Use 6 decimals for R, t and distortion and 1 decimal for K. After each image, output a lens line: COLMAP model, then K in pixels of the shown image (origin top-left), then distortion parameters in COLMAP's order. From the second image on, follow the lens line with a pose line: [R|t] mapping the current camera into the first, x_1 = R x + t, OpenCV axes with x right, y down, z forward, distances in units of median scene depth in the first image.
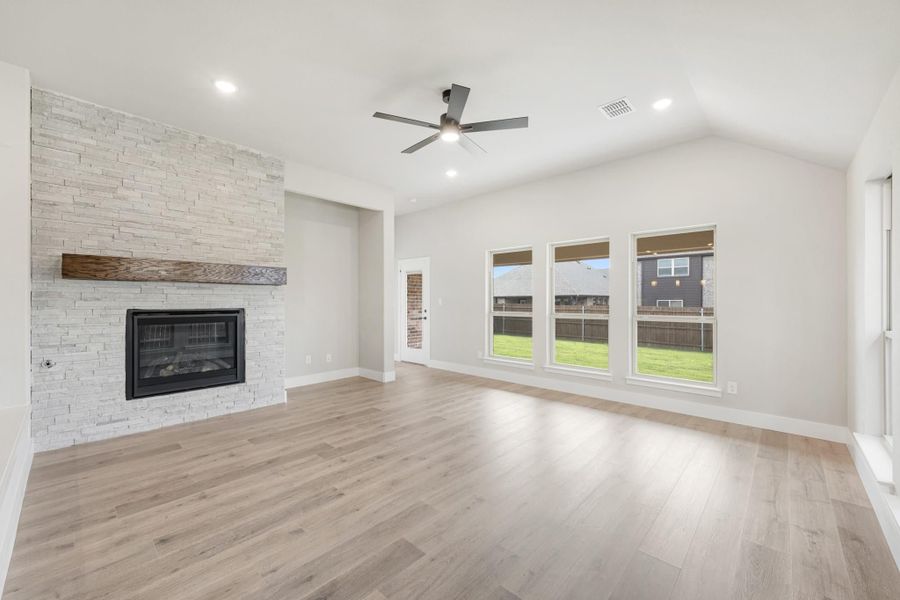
lens RADIAL K [[363.2, 0, 448.8], [0, 363.2, 299.0], [0, 0, 1]] dist [0.000659, 0.000174]
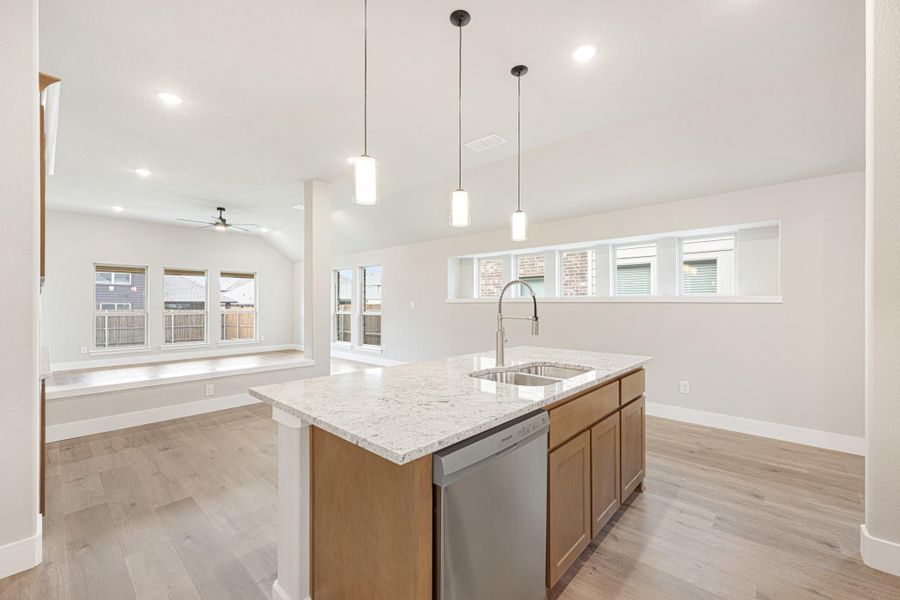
lens RADIAL K [[363.2, 0, 454.6], [0, 363.2, 305.0], [0, 0, 1]] dist [0.000659, 0.000174]
pose [[-0.001654, -0.004912, 0.999987, -1.661457], [-0.003943, 0.999980, 0.004906, -0.002146], [-0.999991, -0.003934, -0.001673, -0.277366]]
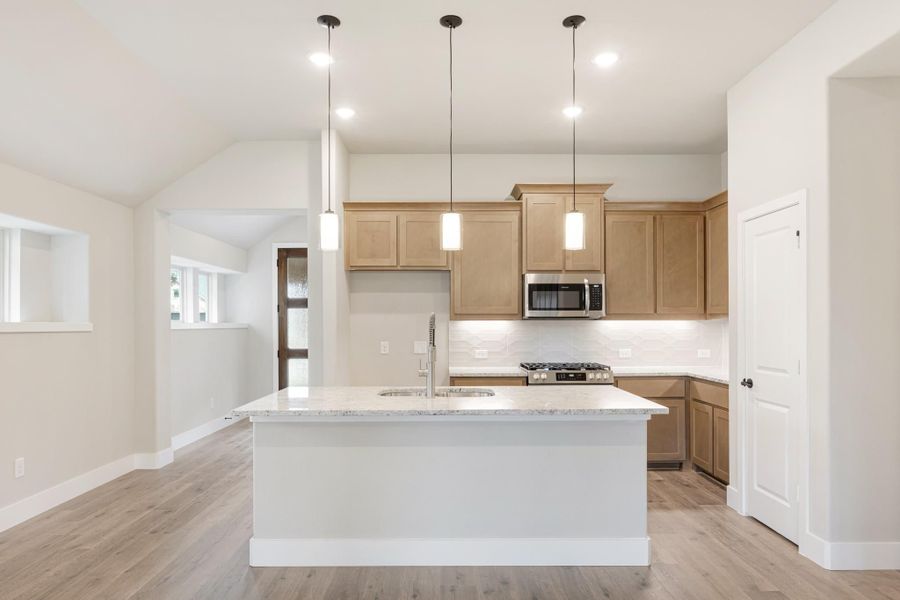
lens RADIAL K [[568.5, 0, 452.4], [0, 568.5, 318.8], [0, 0, 1]] dist [0.001450, -0.000822]
pose [[-0.728193, -0.000900, -0.685371, -0.579486], [0.004706, 0.999969, -0.006313, -0.020967], [0.685356, -0.007823, -0.728167, 0.289341]]
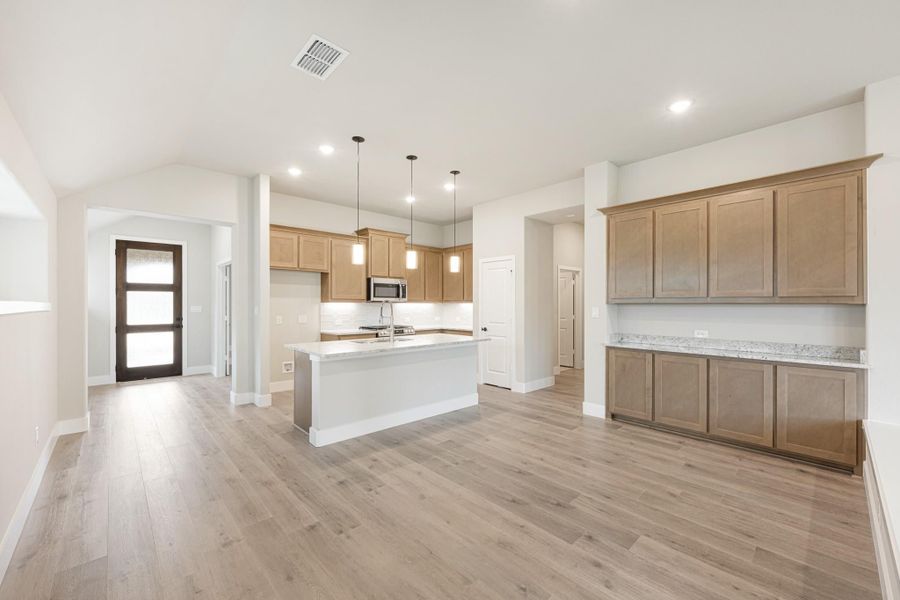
lens RADIAL K [[363.2, 0, 450.4], [0, 363.2, 304.5], [0, 0, 1]] dist [0.000659, 0.000174]
pose [[-0.071217, 0.000977, -0.997460, -0.099750], [-0.000801, 0.999999, 0.001036, -0.019399], [0.997461, 0.000872, -0.071216, -0.098724]]
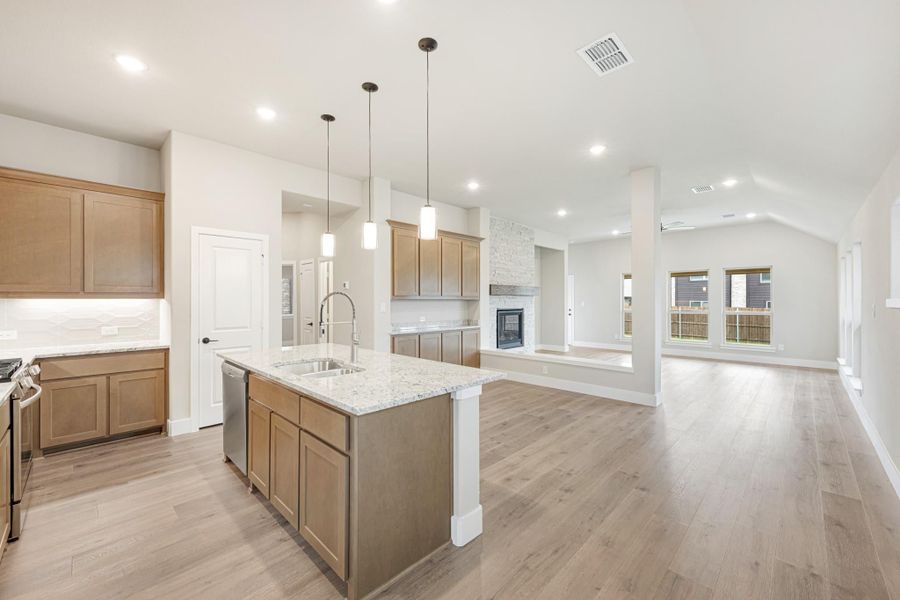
lens RADIAL K [[363.2, 0, 449.4], [0, 363.2, 297.4], [0, 0, 1]] dist [0.000659, 0.000174]
pose [[0.999742, -0.001069, -0.022696, -0.944511], [0.000950, 0.999986, -0.005248, -0.021877], [0.022701, 0.005225, 0.999729, -0.984127]]
